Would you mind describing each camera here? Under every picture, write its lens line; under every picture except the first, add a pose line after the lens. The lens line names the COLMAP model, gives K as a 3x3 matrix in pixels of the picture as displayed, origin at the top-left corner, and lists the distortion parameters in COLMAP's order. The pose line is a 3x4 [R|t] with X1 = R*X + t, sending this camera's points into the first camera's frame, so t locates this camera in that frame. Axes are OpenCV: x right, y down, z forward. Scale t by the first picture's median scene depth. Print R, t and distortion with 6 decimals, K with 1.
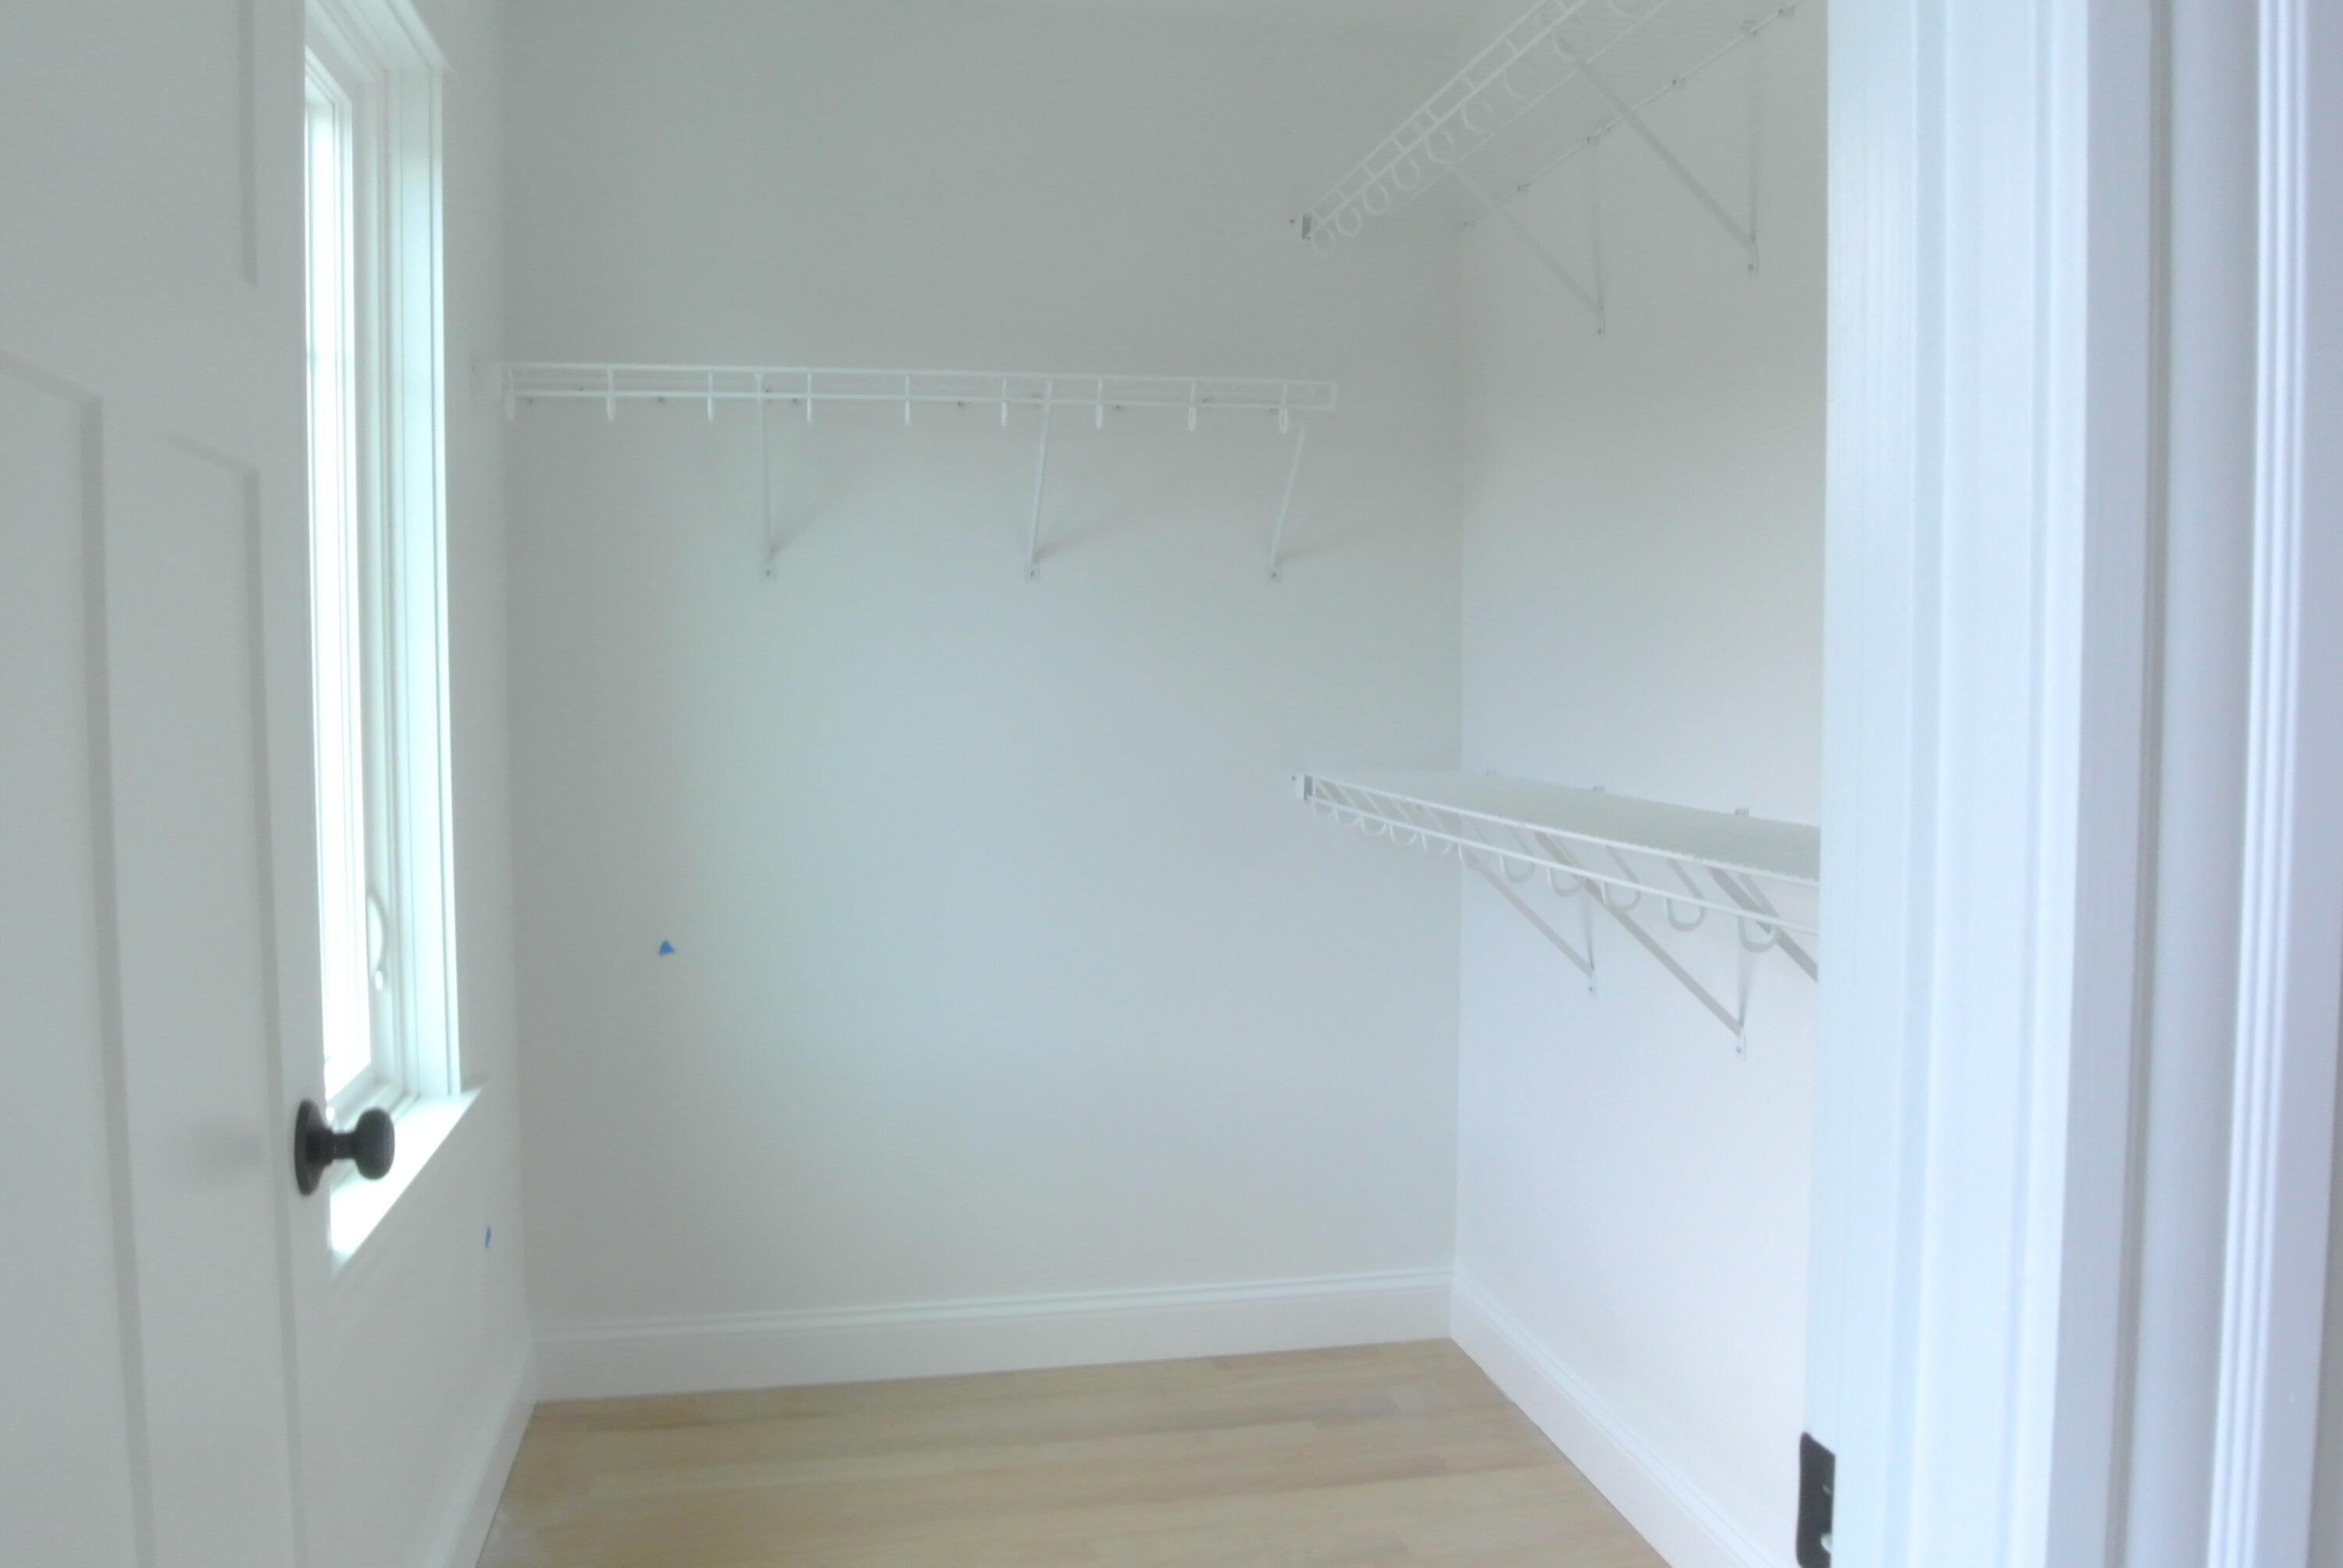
lens RADIAL K [[1841.4, 0, 1171.5], [0, 1841.4, 784.0], [0, 0, 1]] dist [-0.000073, -0.000265]
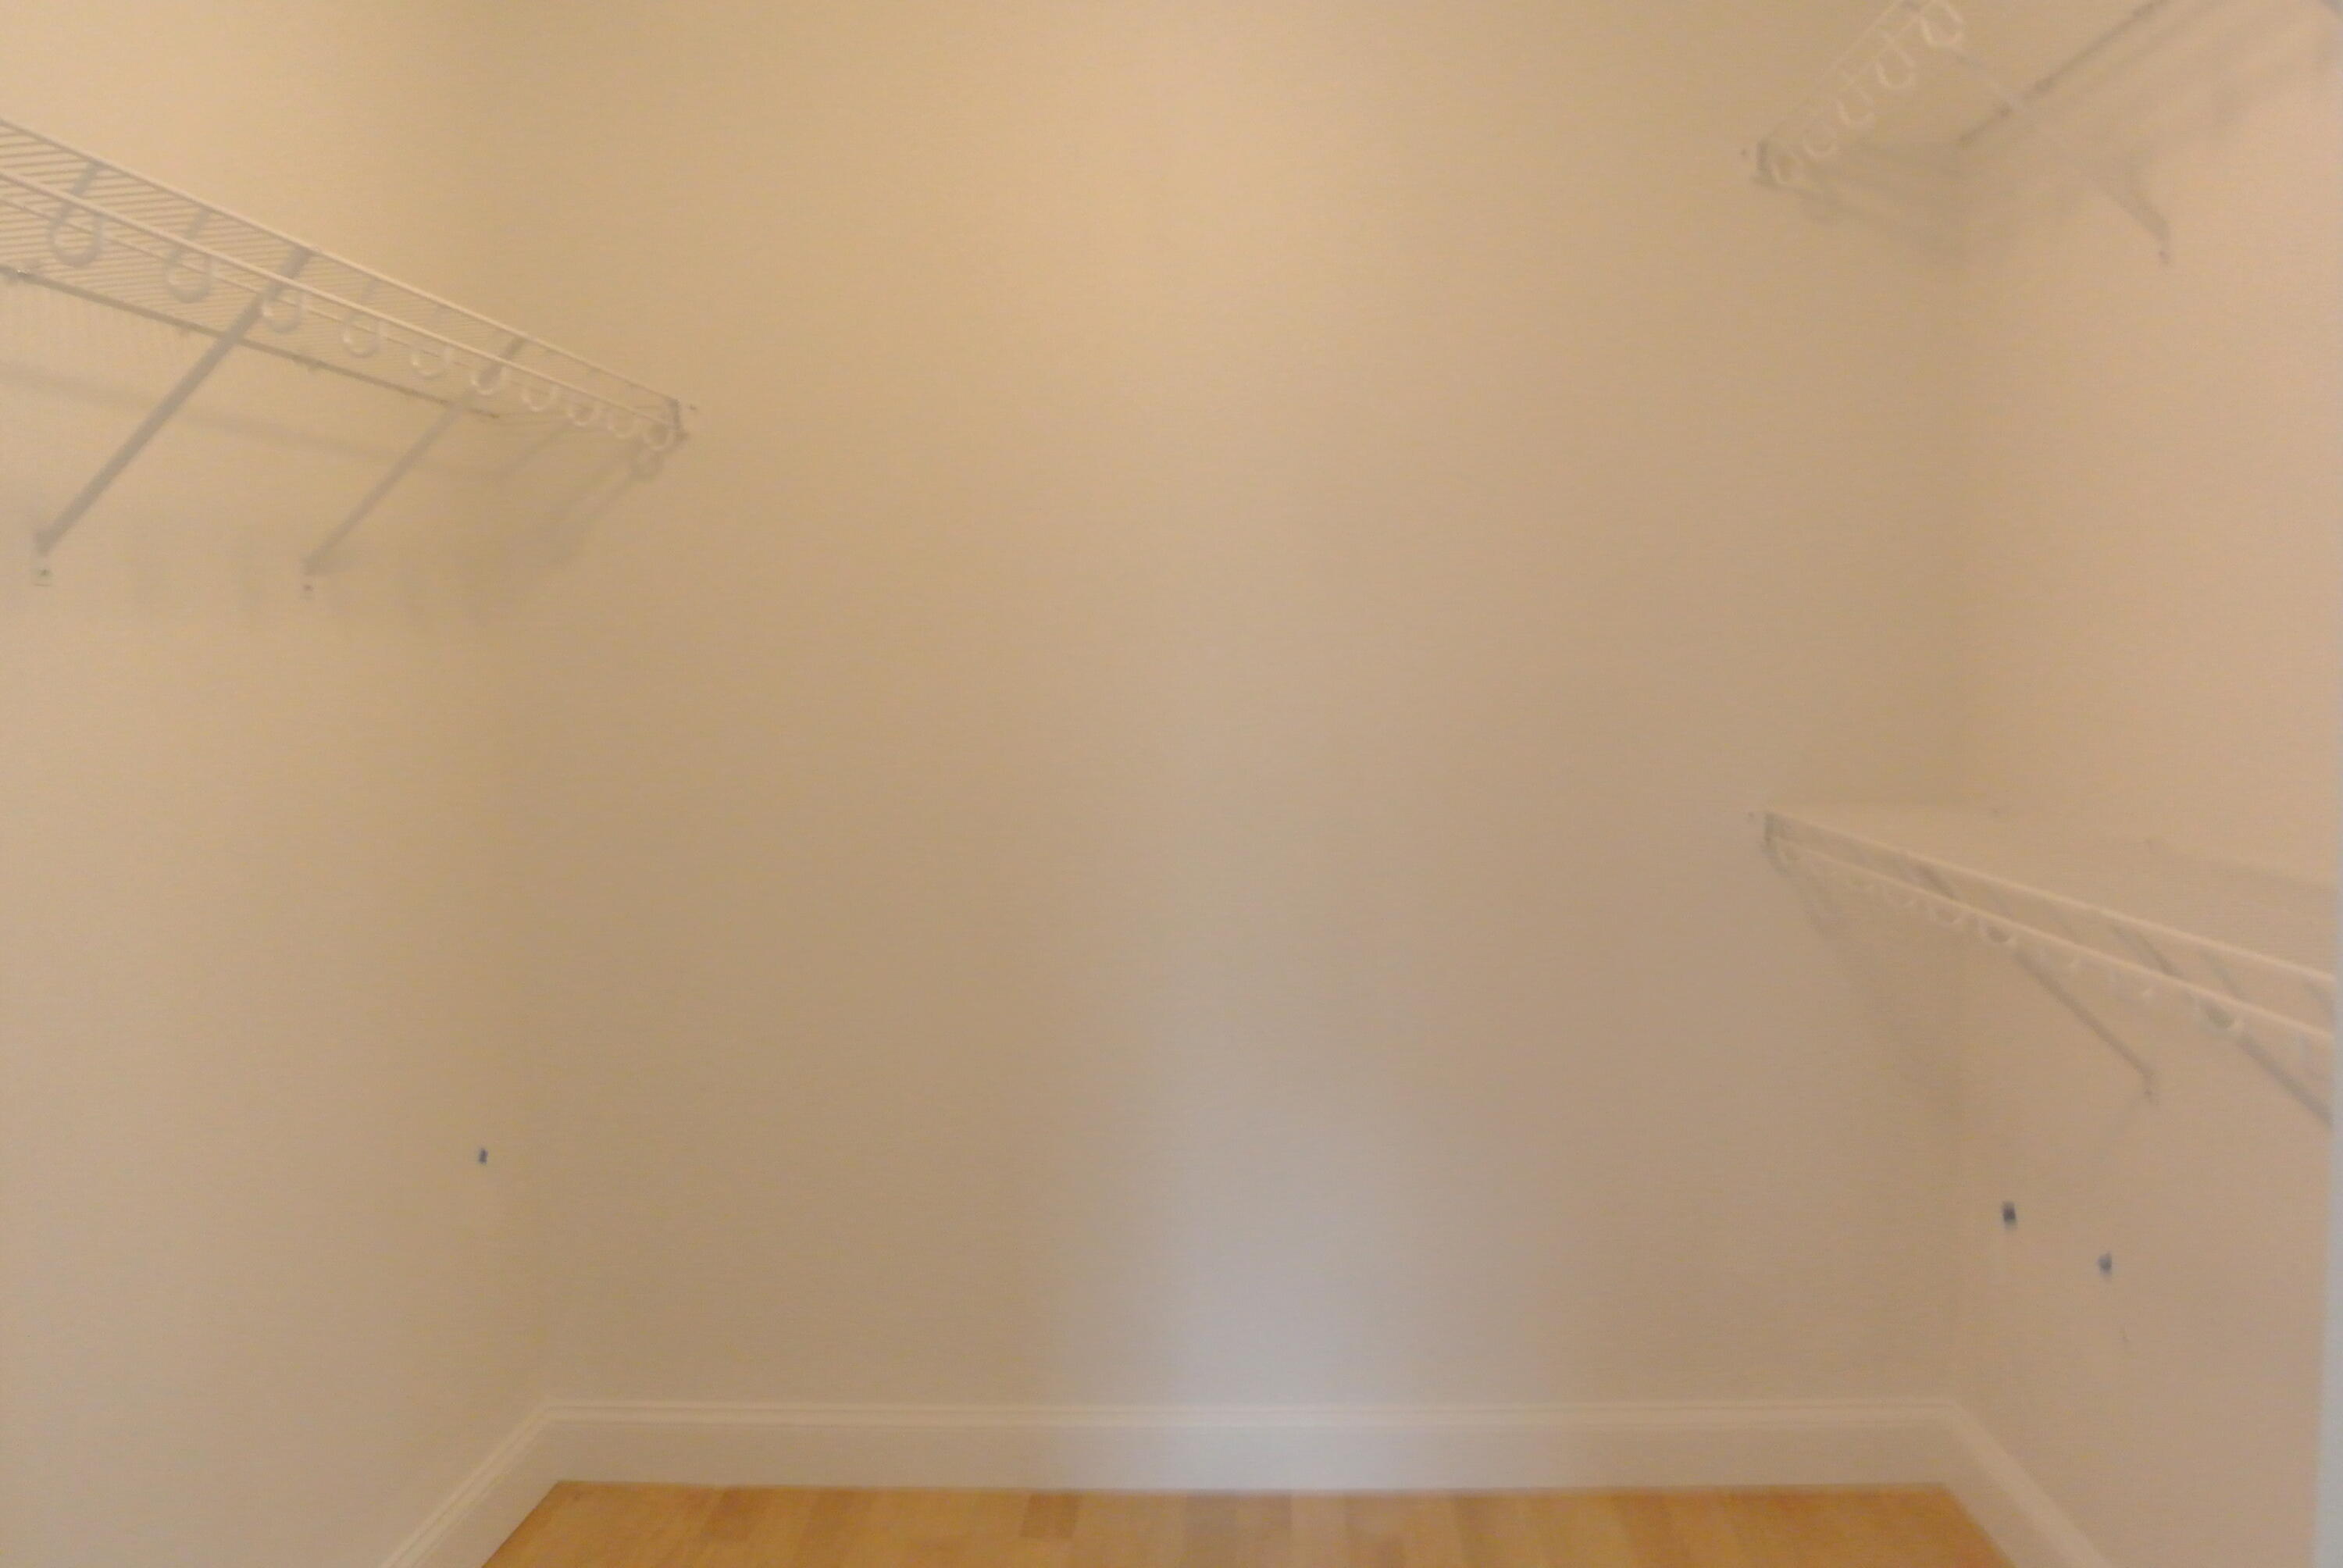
lens RADIAL K [[1841.4, 0, 1171.5], [0, 1841.4, 784.0], [0, 0, 1]] dist [-0.000073, -0.000265]
pose [[0.981463, 0.091666, -0.168310, -0.047877], [-0.088026, 0.995697, 0.028977, -0.015933], [0.170241, -0.013624, 0.985308, 0.242884]]
